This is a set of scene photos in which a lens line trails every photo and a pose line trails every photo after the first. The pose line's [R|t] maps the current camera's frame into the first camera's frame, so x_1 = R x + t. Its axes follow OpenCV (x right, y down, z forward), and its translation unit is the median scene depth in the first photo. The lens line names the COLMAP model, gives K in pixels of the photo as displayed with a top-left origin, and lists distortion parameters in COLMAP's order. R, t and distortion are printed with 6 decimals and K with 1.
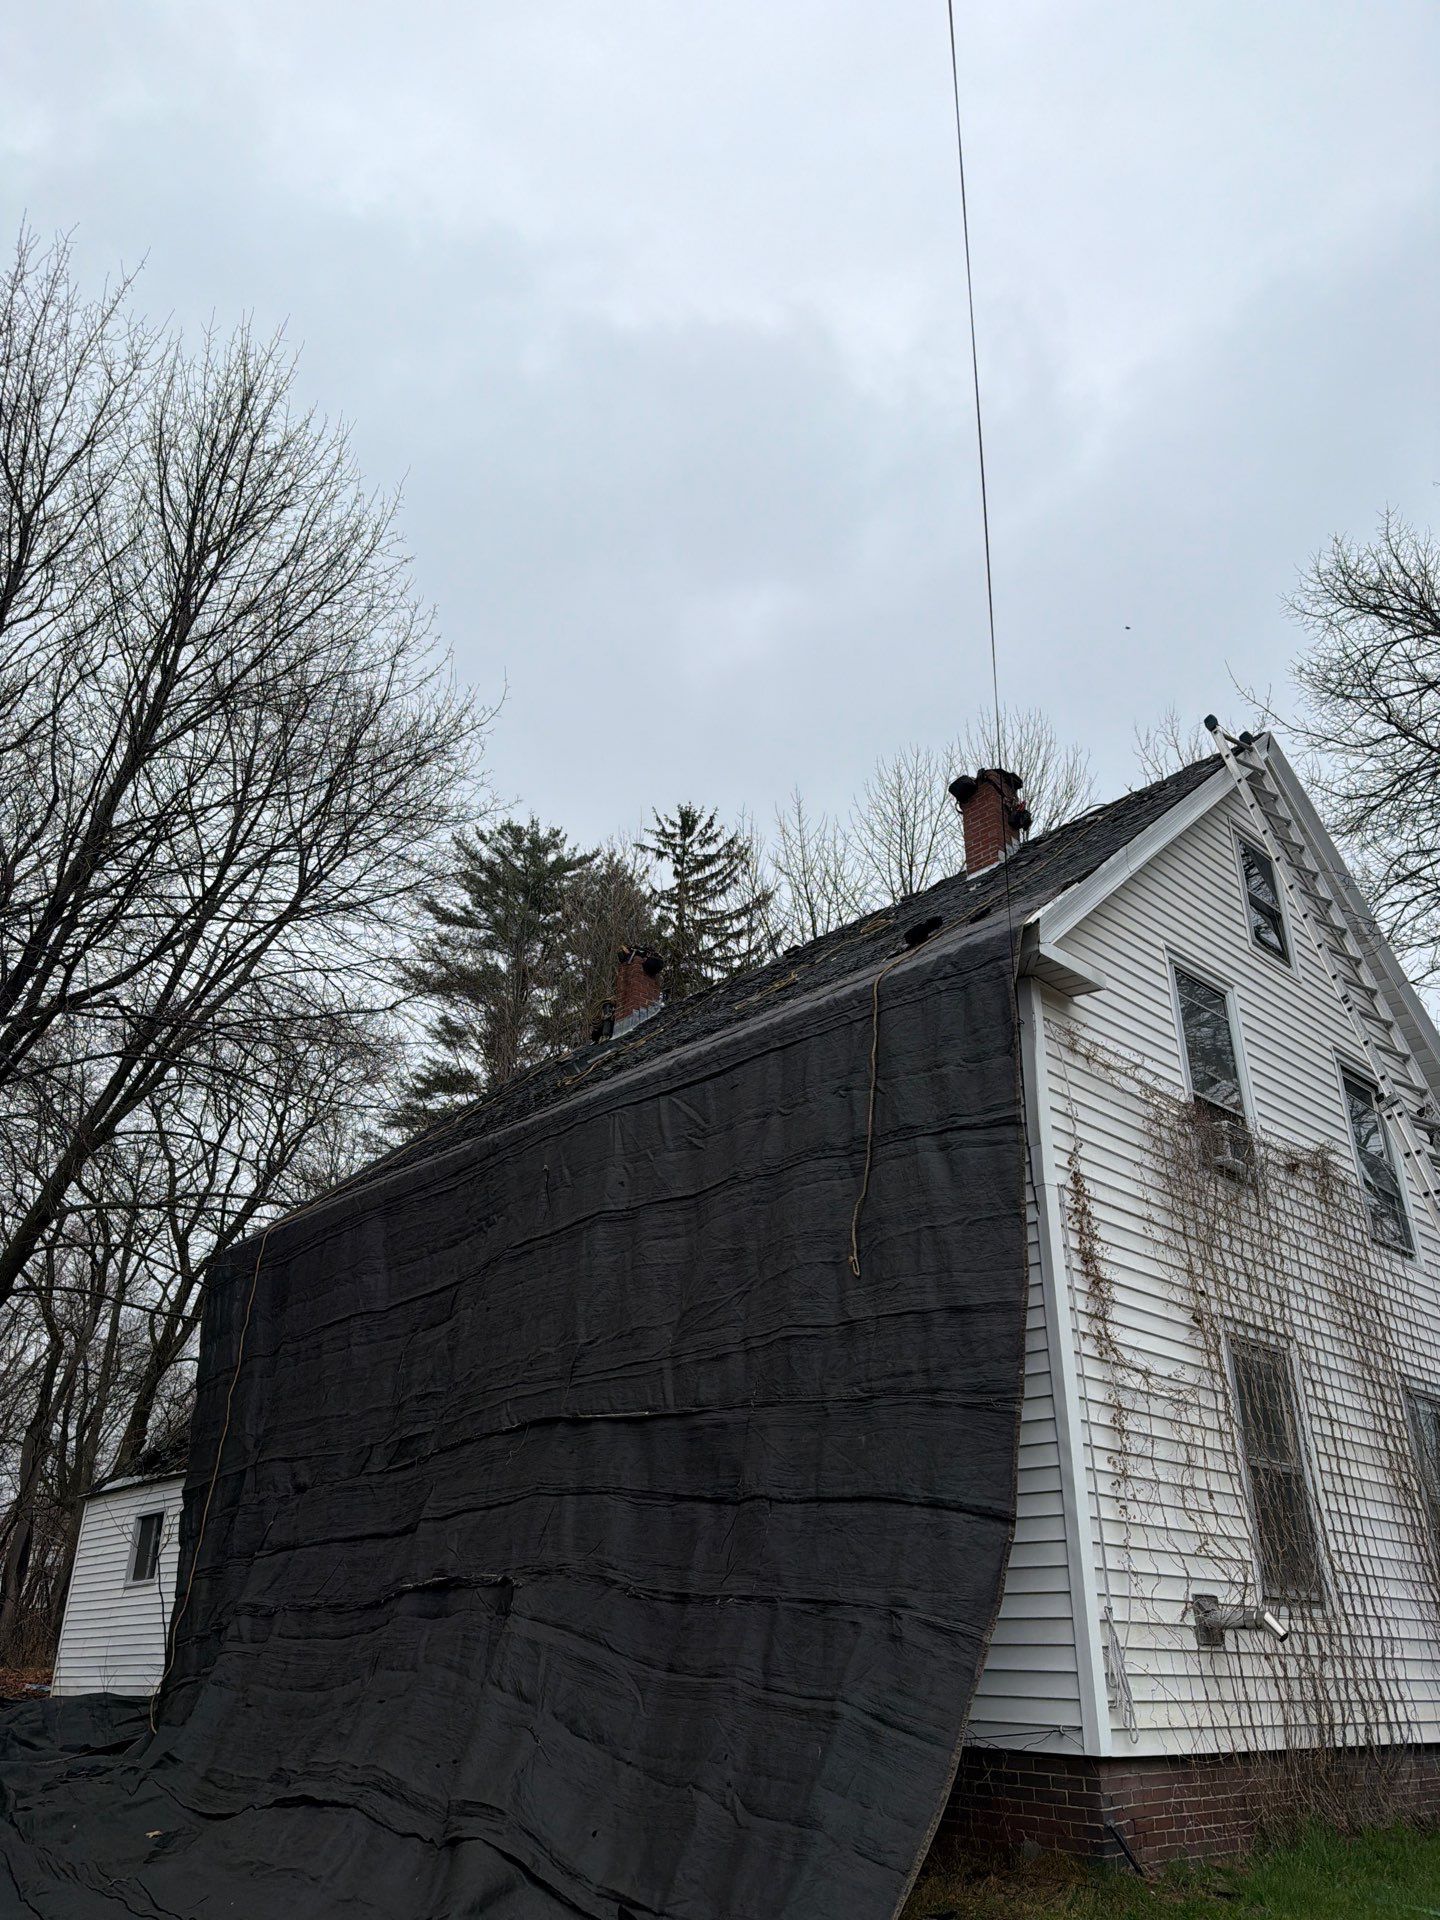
lens RADIAL K [[1304.5, 0, 674.0], [0, 1304.5, 1051.9], [0, 0, 1]] dist [0.098265, -0.099561]
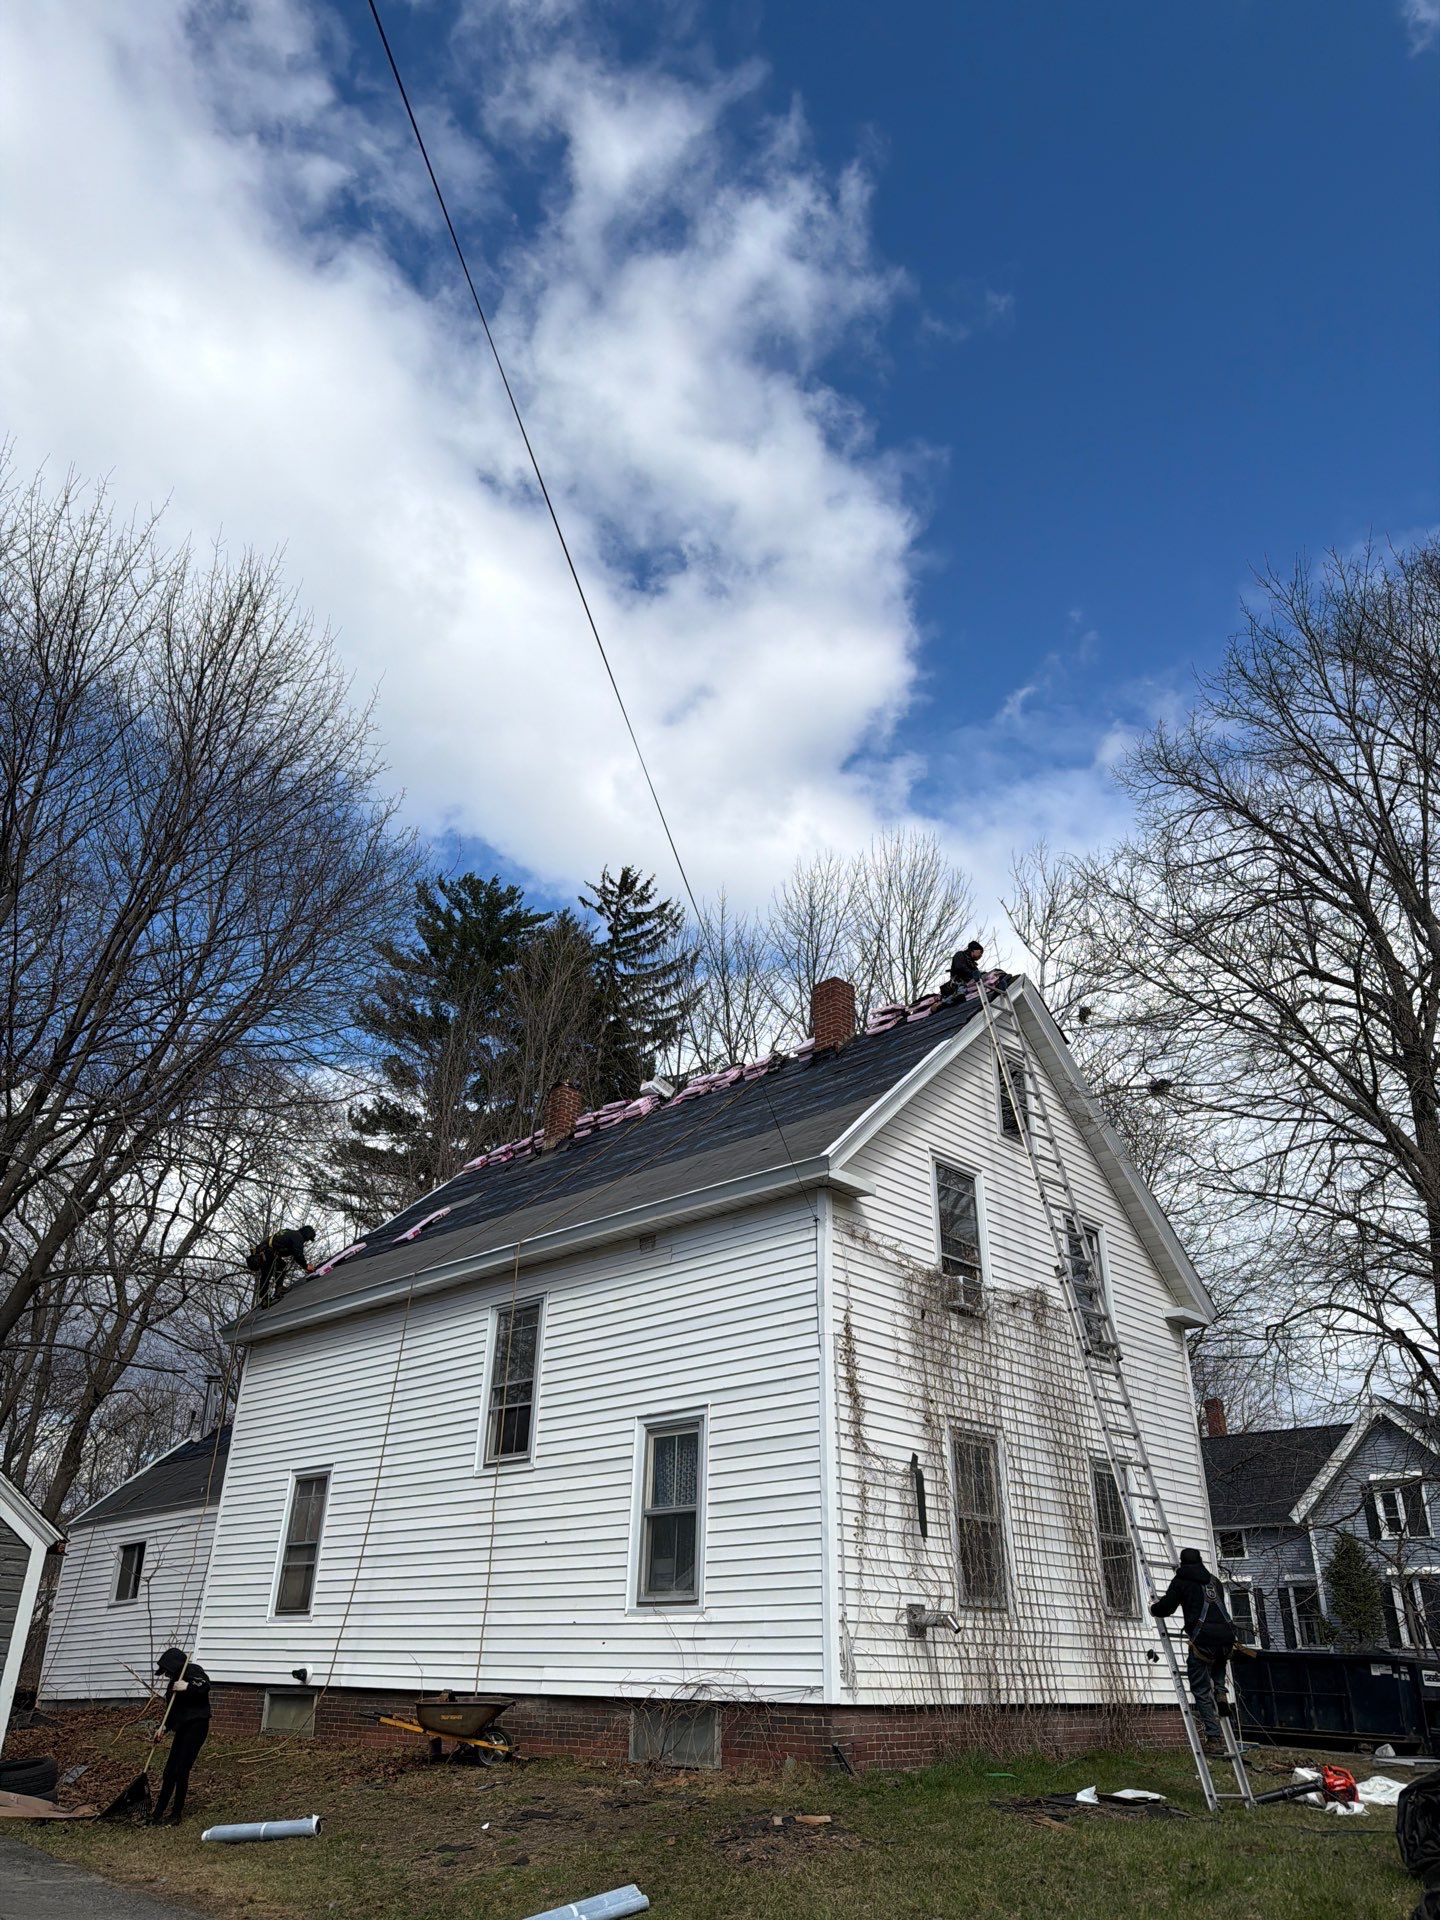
lens RADIAL K [[1342.1, 0, 720.0], [0, 1342.1, 960.0], [0, 0, 1]] dist [0.047275, -0.090276]
pose [[0.996050, 0.034540, 0.081802, 0.014058], [-0.028969, 0.997241, -0.068343, -0.218782], [-0.083937, 0.065703, 0.994303, -0.573625]]
